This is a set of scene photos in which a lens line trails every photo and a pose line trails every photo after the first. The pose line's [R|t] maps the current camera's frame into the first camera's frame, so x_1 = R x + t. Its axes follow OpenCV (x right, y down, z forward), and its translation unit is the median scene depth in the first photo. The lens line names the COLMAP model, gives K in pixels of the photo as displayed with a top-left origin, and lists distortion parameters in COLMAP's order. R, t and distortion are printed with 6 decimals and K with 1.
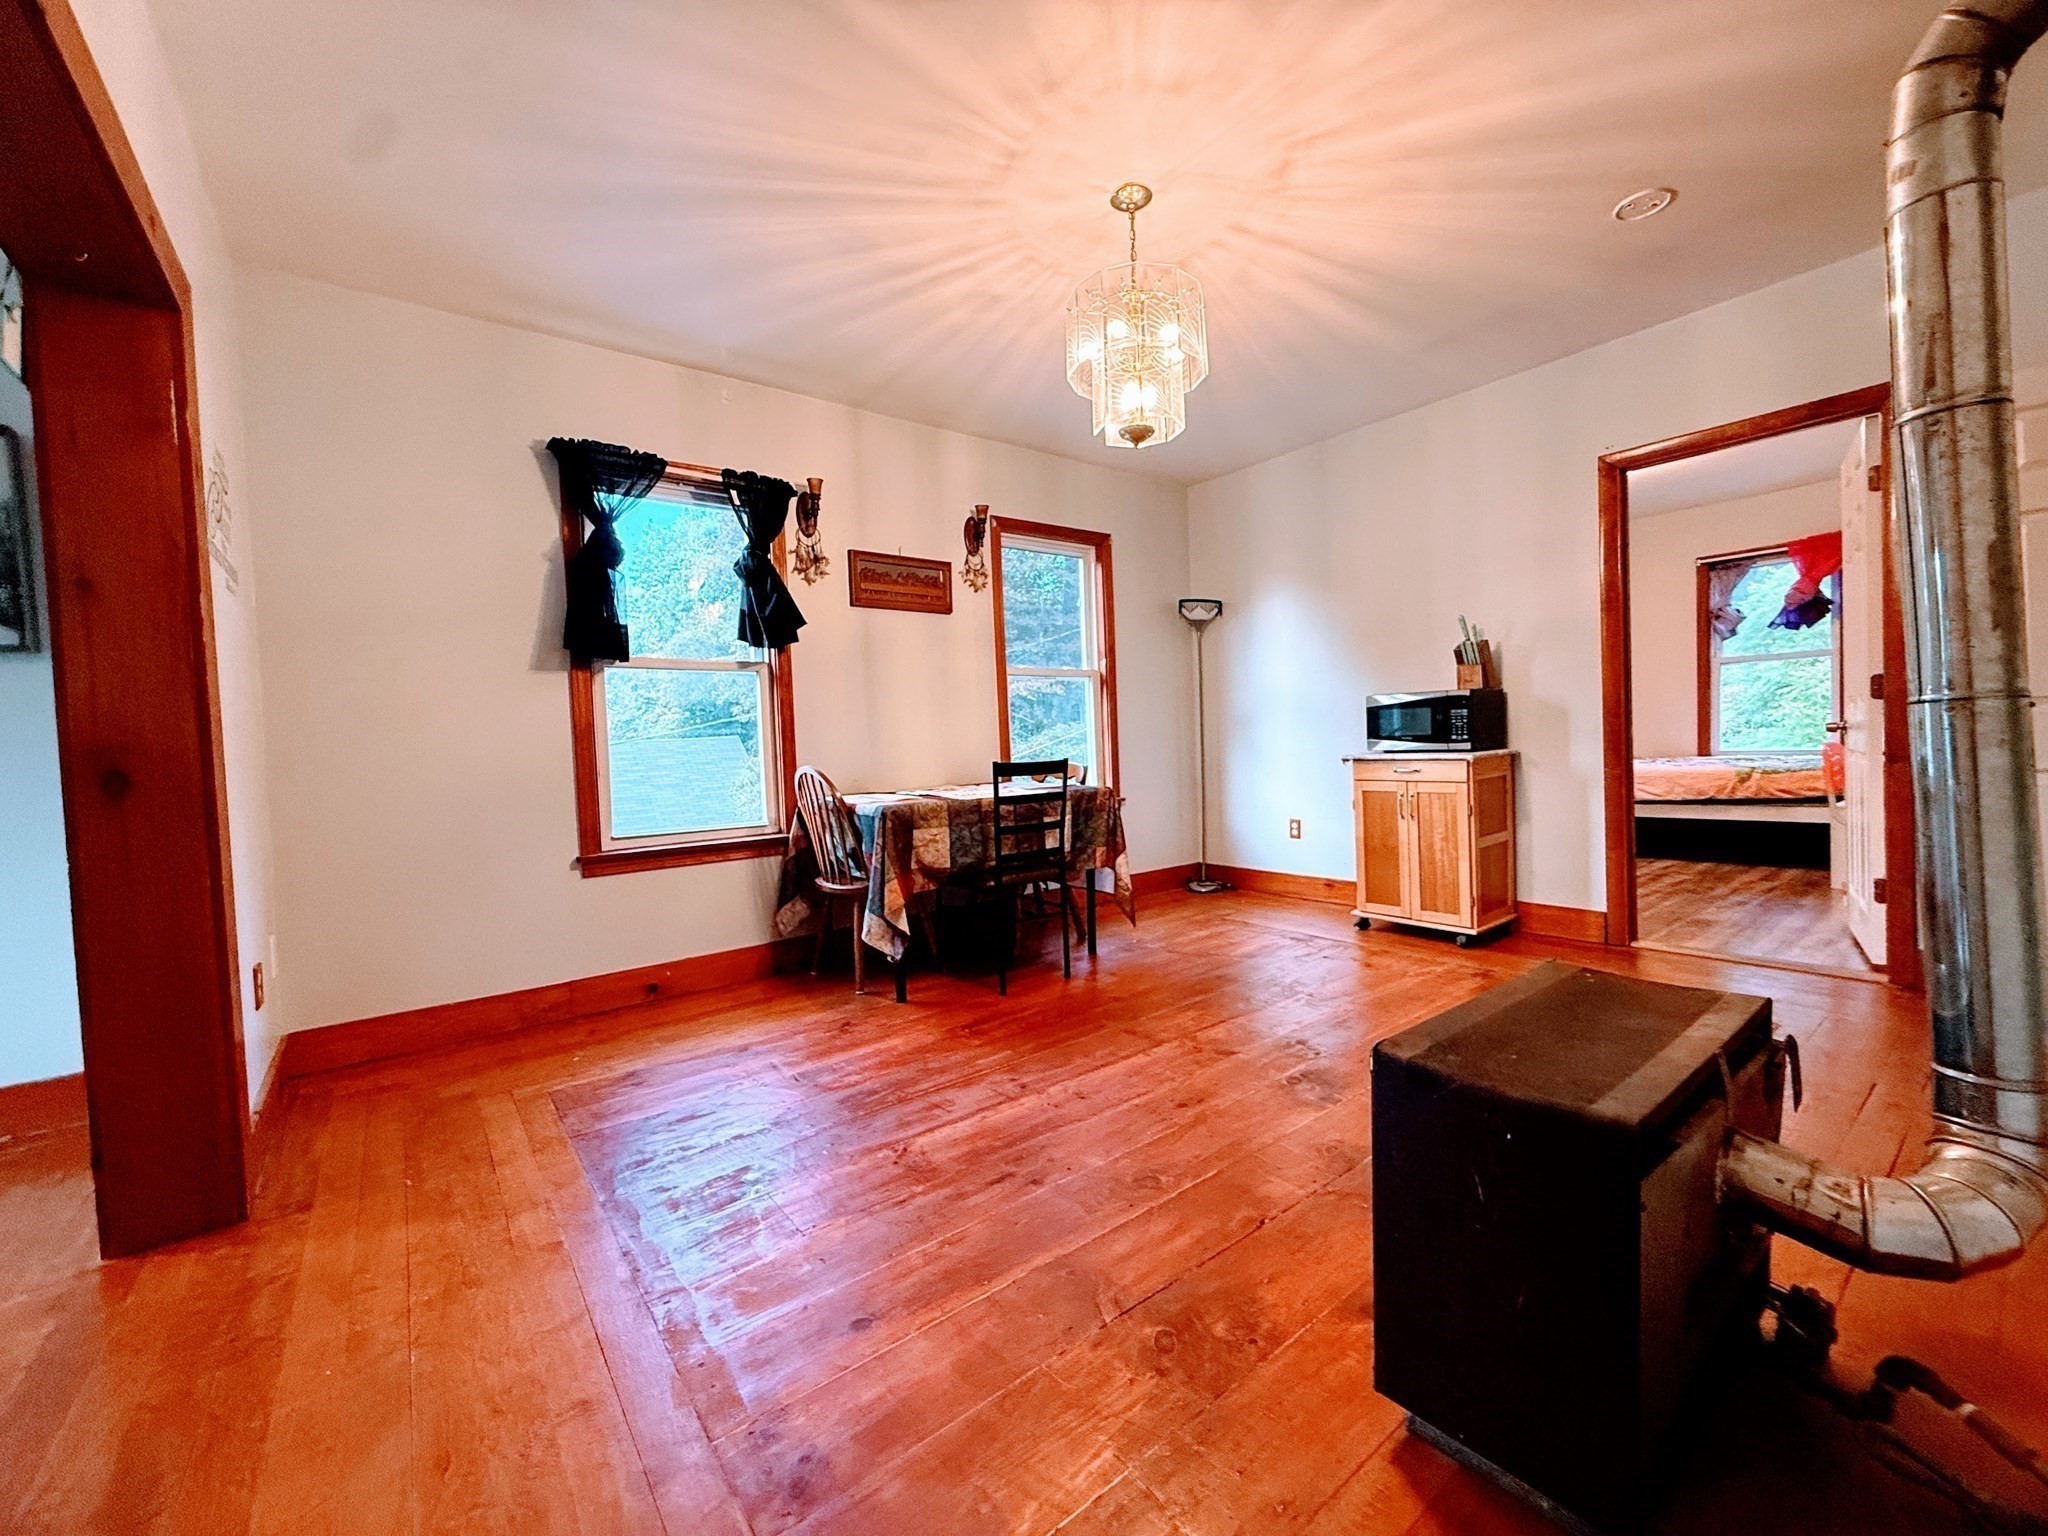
lens RADIAL K [[812.8, 0, 1023.6], [0, 812.8, 766.0], [0, 0, 1]] dist [0.002364, 0.000081]
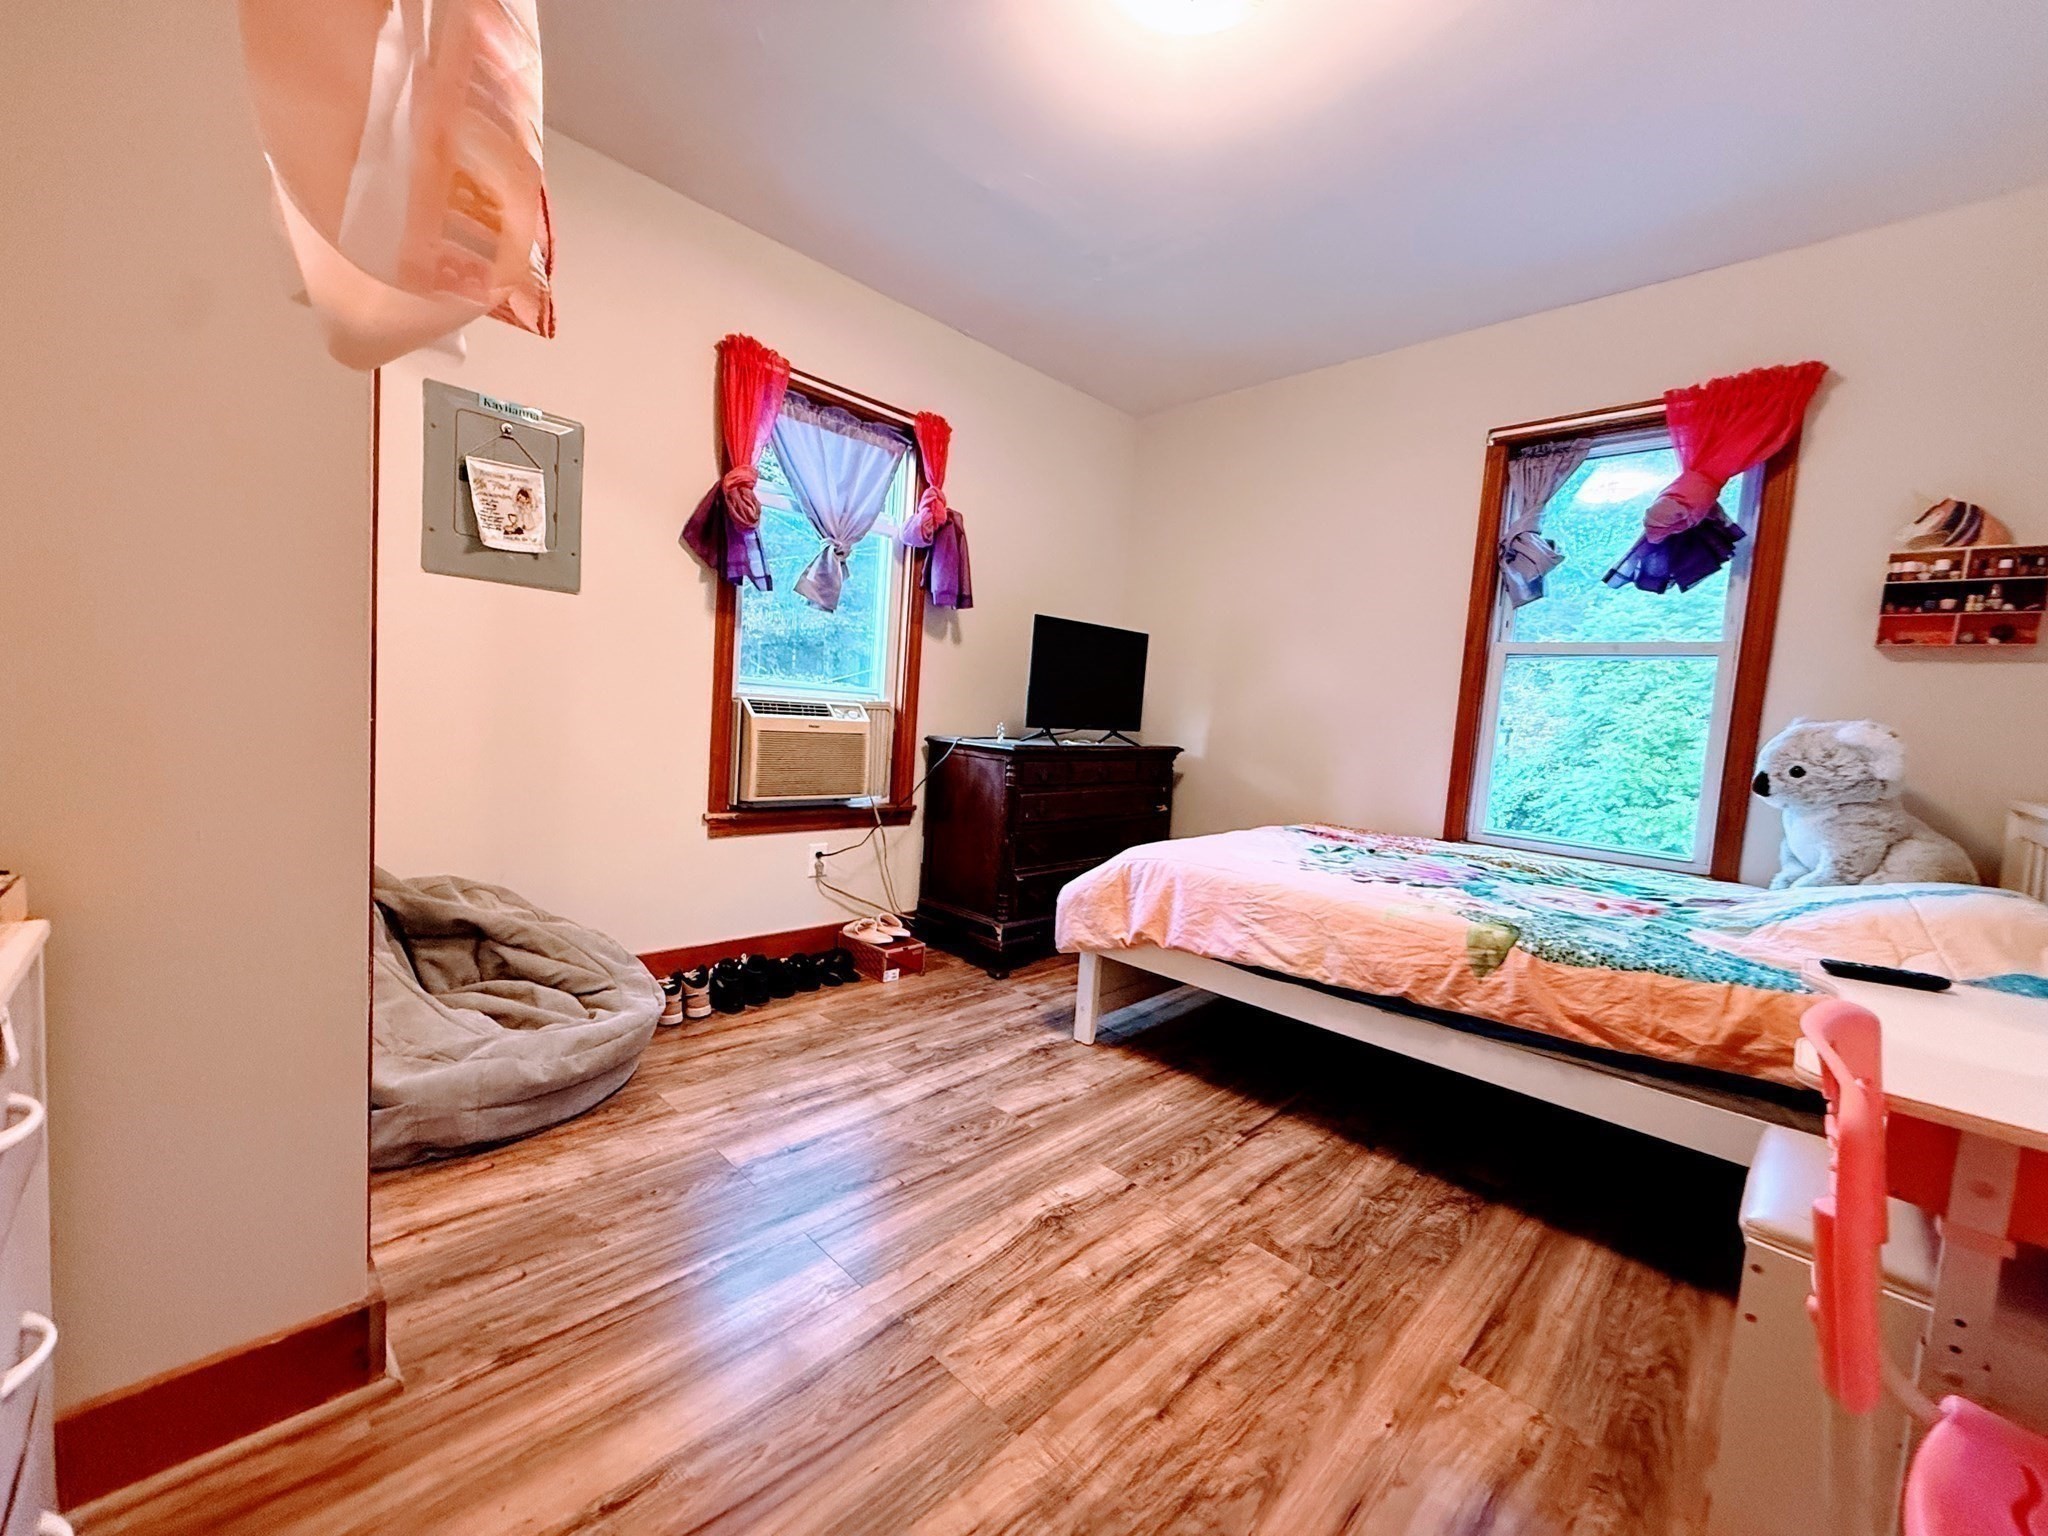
lens RADIAL K [[812.8, 0, 1024.9], [0, 812.8, 778.3], [0, 0, 1]] dist [0.002364, 0.000081]
pose [[0.985790, 0.091751, 0.140710, 0.517802], [-0.099222, 0.993954, 0.047016, -0.048025], [-0.135545, -0.060310, 0.988934, 0.562012]]
